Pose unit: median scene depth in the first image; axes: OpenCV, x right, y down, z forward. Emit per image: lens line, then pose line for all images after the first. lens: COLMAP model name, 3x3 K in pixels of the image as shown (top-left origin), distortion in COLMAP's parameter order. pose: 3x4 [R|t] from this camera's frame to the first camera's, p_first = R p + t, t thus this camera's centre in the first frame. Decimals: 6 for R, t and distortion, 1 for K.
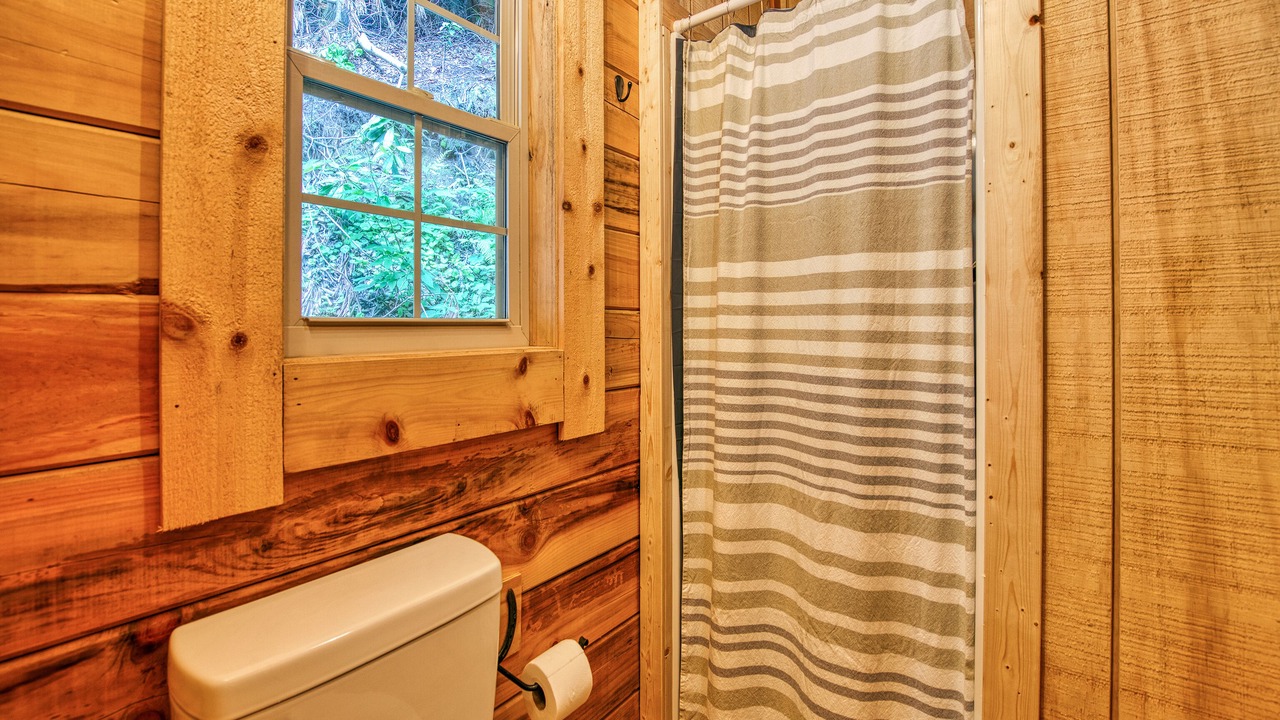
lens RADIAL K [[540.1, 0, 697.8], [0, 540.1, 318.4], [0, 0, 1]] dist [-0.015435, -0.000788]
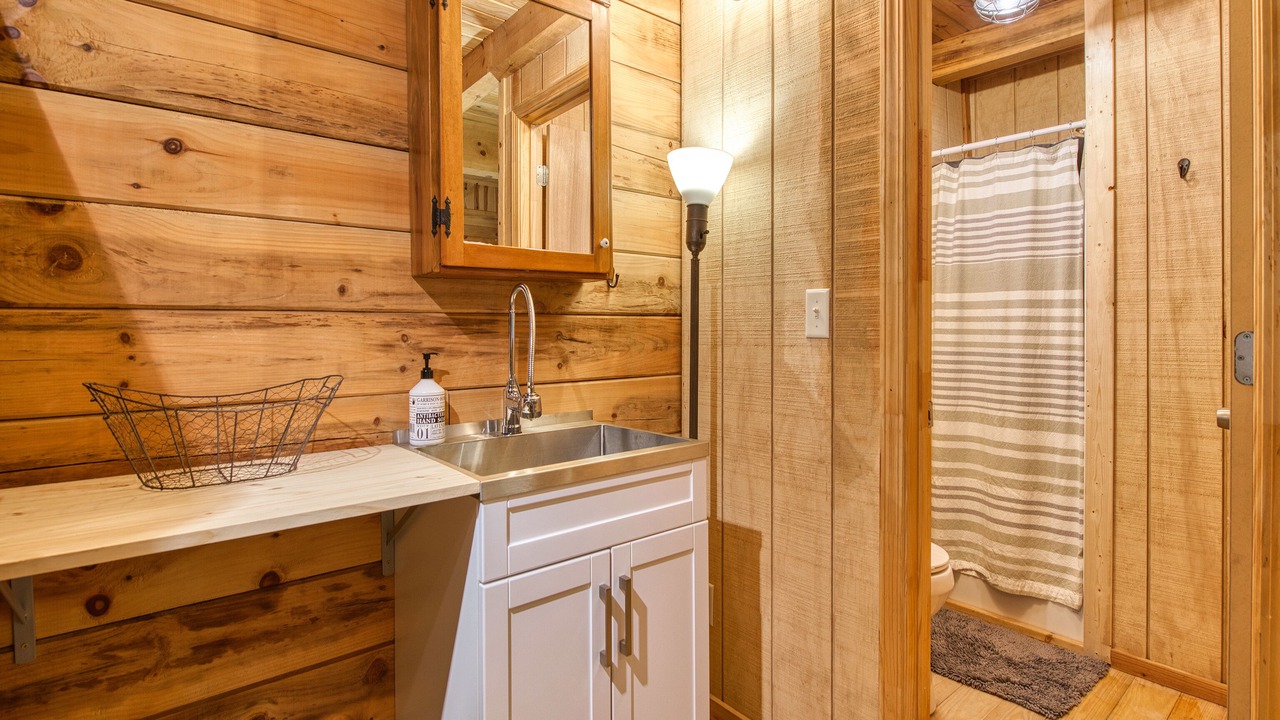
lens RADIAL K [[618.1, 0, 597.6], [0, 618.1, 324.6], [0, 0, 1]] dist [-0.002988, 0.000264]
pose [[0.934436, 0.001900, -0.356127, -0.366416], [-0.000386, 0.999991, 0.004321, -0.005096], [0.356131, -0.003900, 0.934428, -1.771527]]
